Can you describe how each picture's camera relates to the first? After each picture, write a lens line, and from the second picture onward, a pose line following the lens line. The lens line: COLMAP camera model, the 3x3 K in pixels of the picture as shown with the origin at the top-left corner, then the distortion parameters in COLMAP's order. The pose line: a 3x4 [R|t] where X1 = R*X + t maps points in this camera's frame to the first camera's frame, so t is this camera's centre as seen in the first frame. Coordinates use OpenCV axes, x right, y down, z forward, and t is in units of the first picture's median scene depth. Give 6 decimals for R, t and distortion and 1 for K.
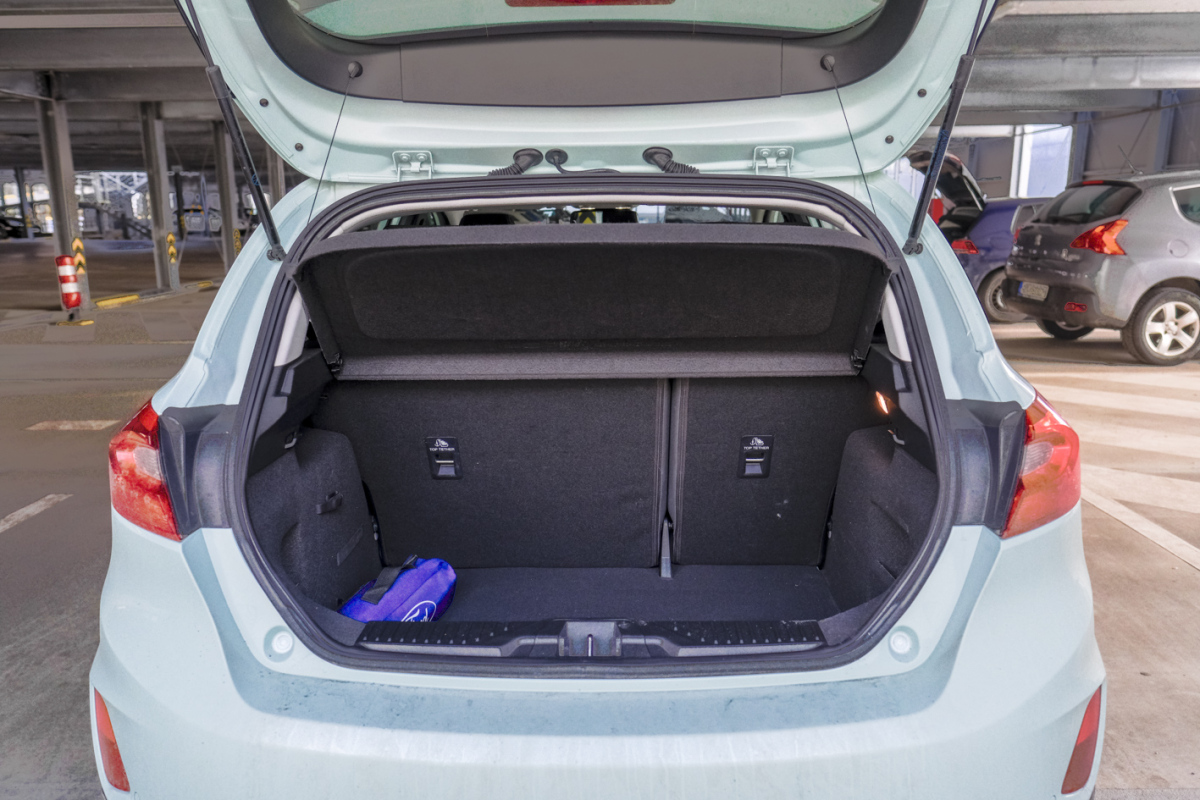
lens RADIAL K [[857.0, 0, 610.1], [0, 857.0, 397.9], [0, 0, 1]] dist [-0.011603, 0.009194]
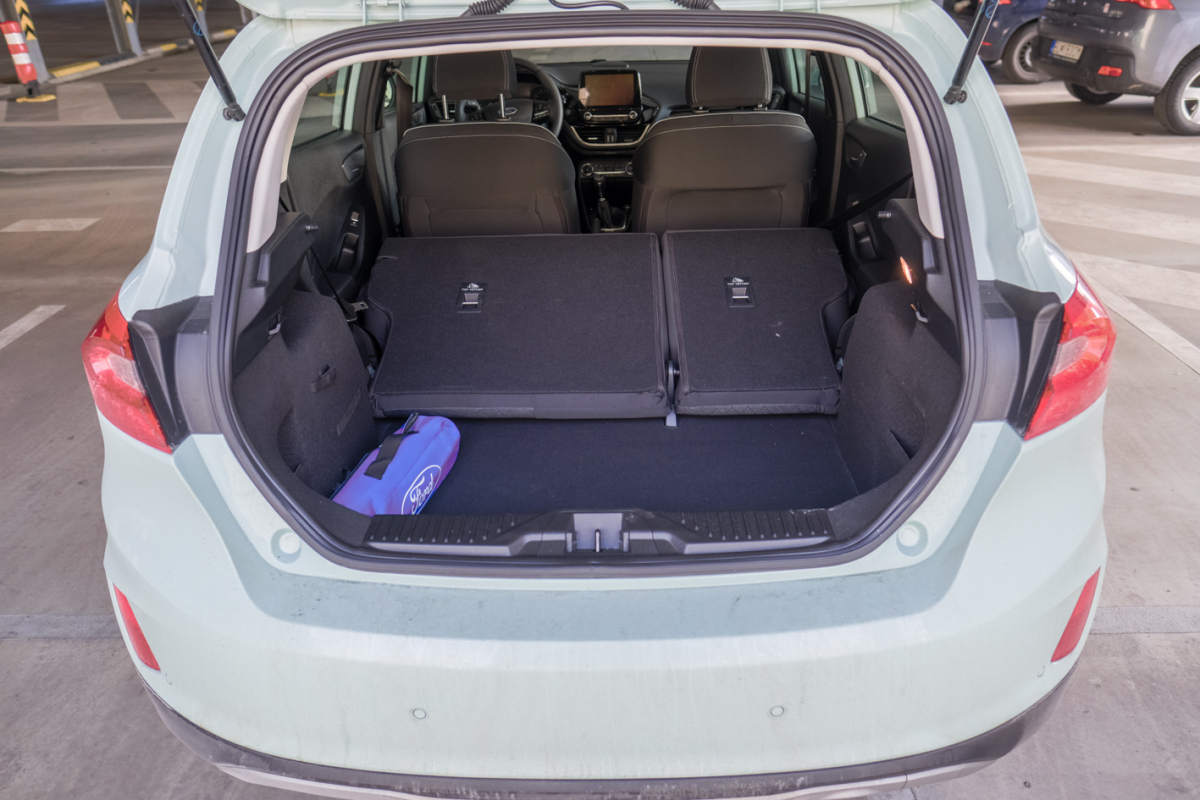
lens RADIAL K [[857.0, 0, 610.1], [0, 857.0, 397.9], [0, 0, 1]] dist [-0.011603, 0.009194]
pose [[0.999901, -0.014018, -0.001406, -0.004821], [0.013872, 0.962157, 0.272143, -0.133495], [-0.002462, -0.272136, 0.962256, 0.077786]]
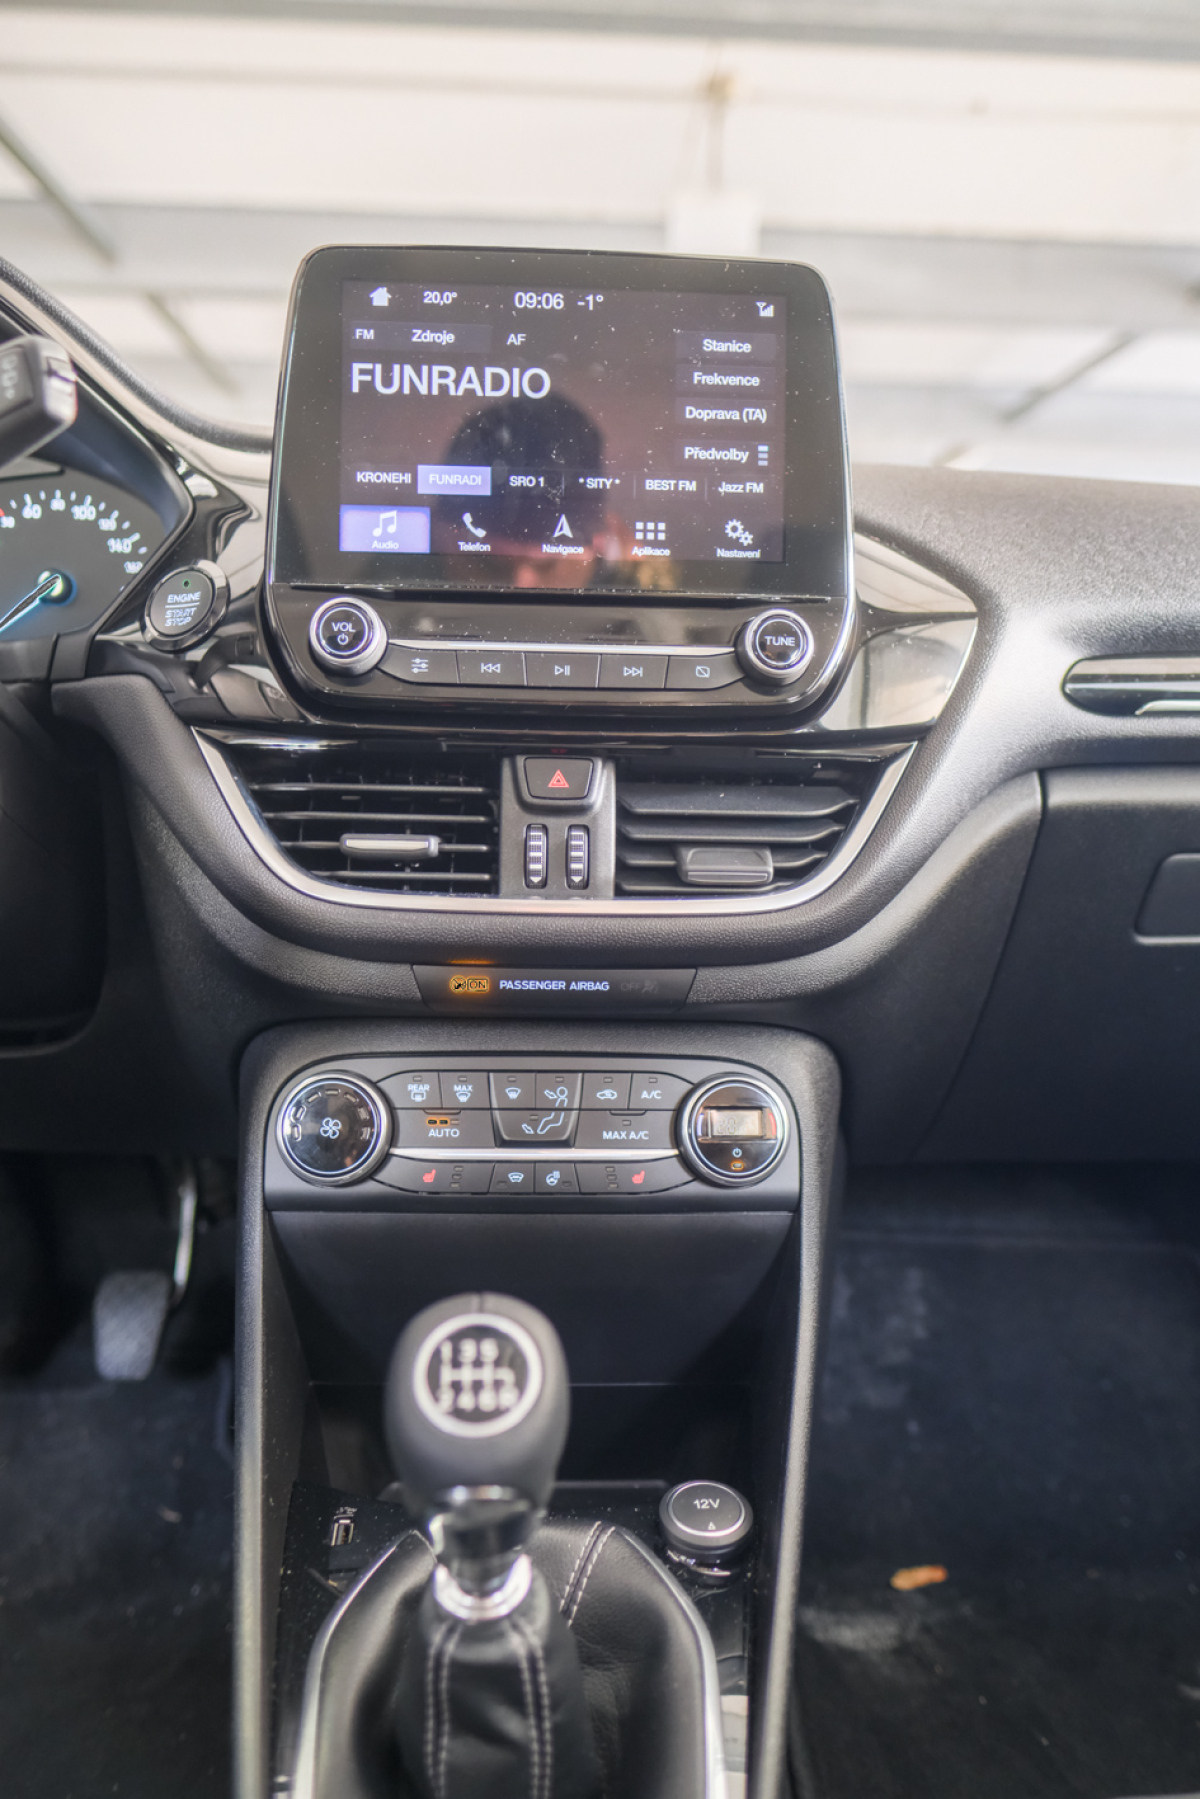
lens RADIAL K [[1284.8, 0, 600.0], [0, 1284.8, 899.5], [0, 0, 1]] dist [-0.011603, 0.009194]
pose [[0.997811, 0.018856, 0.063383, -0.007407], [-0.013505, 0.996389, -0.083827, -0.133791], [-0.064735, 0.082788, 0.994462, 2.194410]]
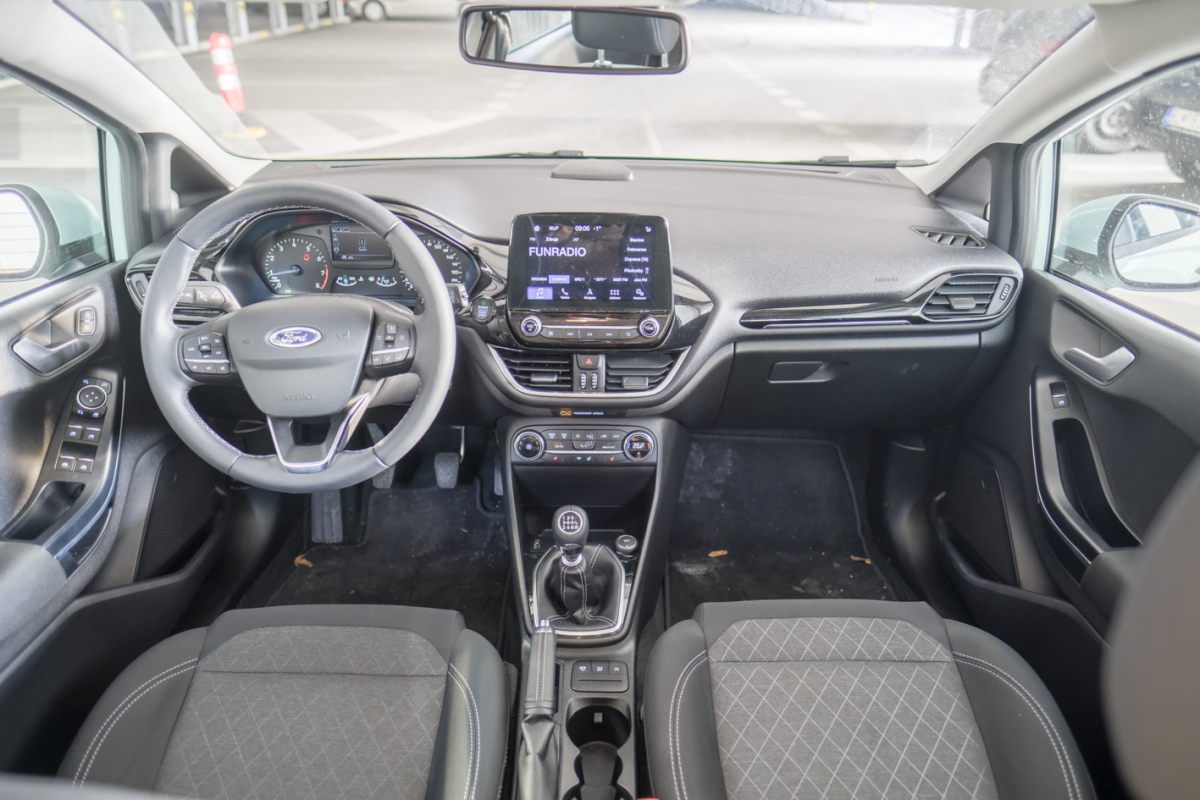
lens RADIAL K [[857.0, 0, 610.1], [0, 857.0, 397.9], [0, 0, 1]] dist [-0.011603, 0.009194]
pose [[0.999409, 0.008325, 0.033358, -0.004147], [-0.016074, 0.970815, 0.239289, -0.385346], [-0.030393, -0.239684, 0.970375, 1.659654]]
